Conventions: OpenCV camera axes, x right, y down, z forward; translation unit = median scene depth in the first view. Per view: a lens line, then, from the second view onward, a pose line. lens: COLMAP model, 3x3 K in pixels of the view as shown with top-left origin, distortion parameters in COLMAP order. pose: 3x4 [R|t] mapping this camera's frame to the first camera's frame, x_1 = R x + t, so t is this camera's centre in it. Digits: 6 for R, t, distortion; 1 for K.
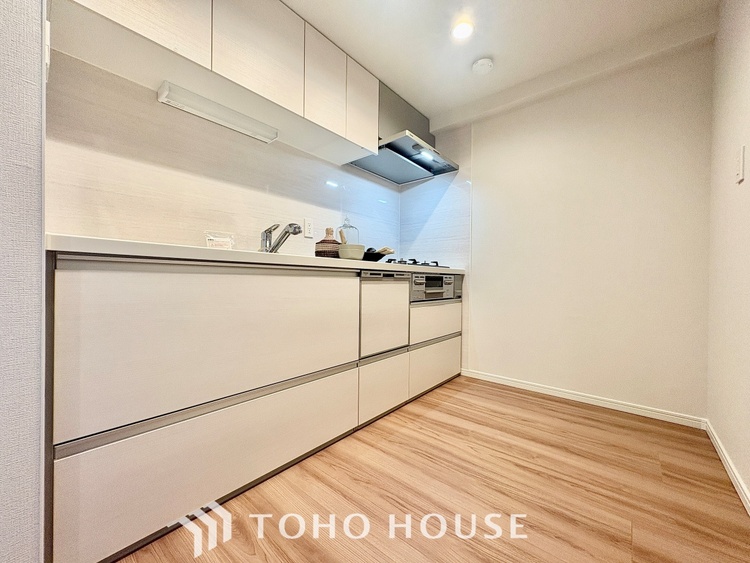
lens RADIAL K [[299.8, 0, 374.5], [0, 299.8, 281.8], [0, 0, 1]] dist [0.001253, 0.000268]
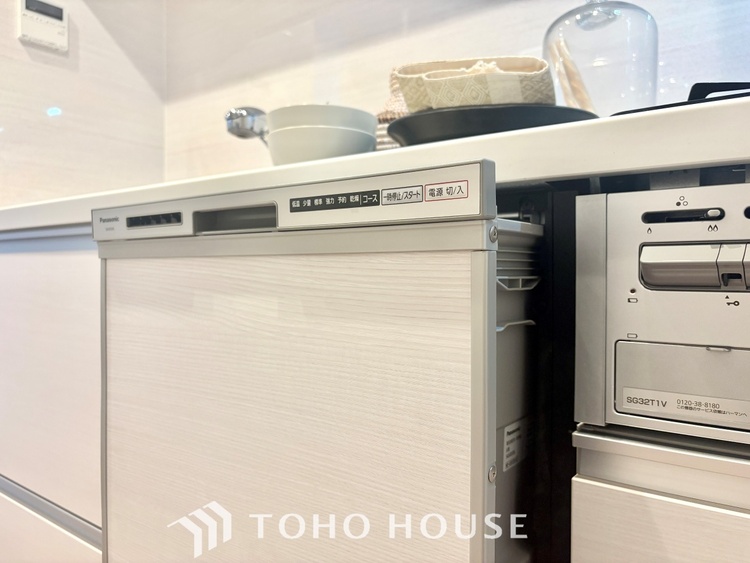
lens RADIAL K [[536.2, 0, 375.3], [0, 536.2, 276.5], [0, 0, 1]] dist [-0.008232, -0.005113]
pose [[0.033277, 0.000407, -0.999446, 0.253968], [-0.015243, 0.999884, -0.000101, 0.002478], [0.999330, 0.015238, 0.033279, 0.970296]]
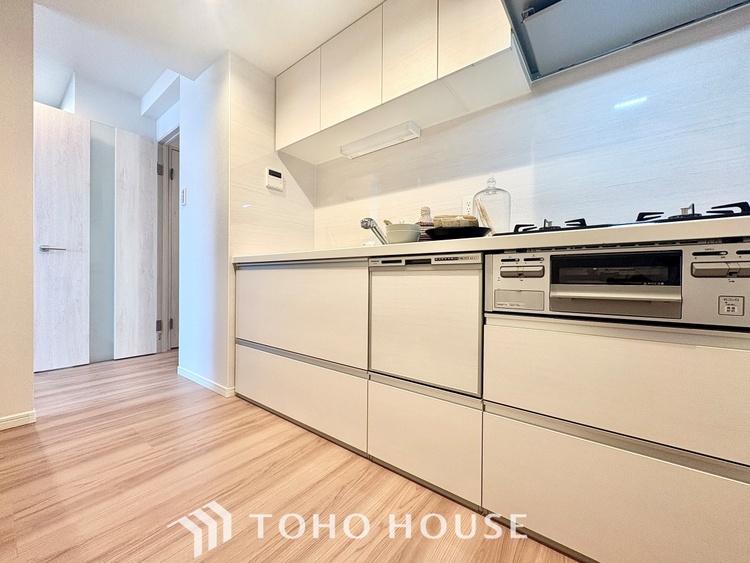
lens RADIAL K [[299.8, 0, 372.1], [0, 299.8, 281.1], [0, 0, 1]] dist [0.001253, 0.000268]
pose [[0.042530, -0.007907, -0.999064, 0.621550], [-0.012938, 0.999880, -0.008465, 0.023794], [0.999011, 0.013286, 0.042422, 0.809769]]
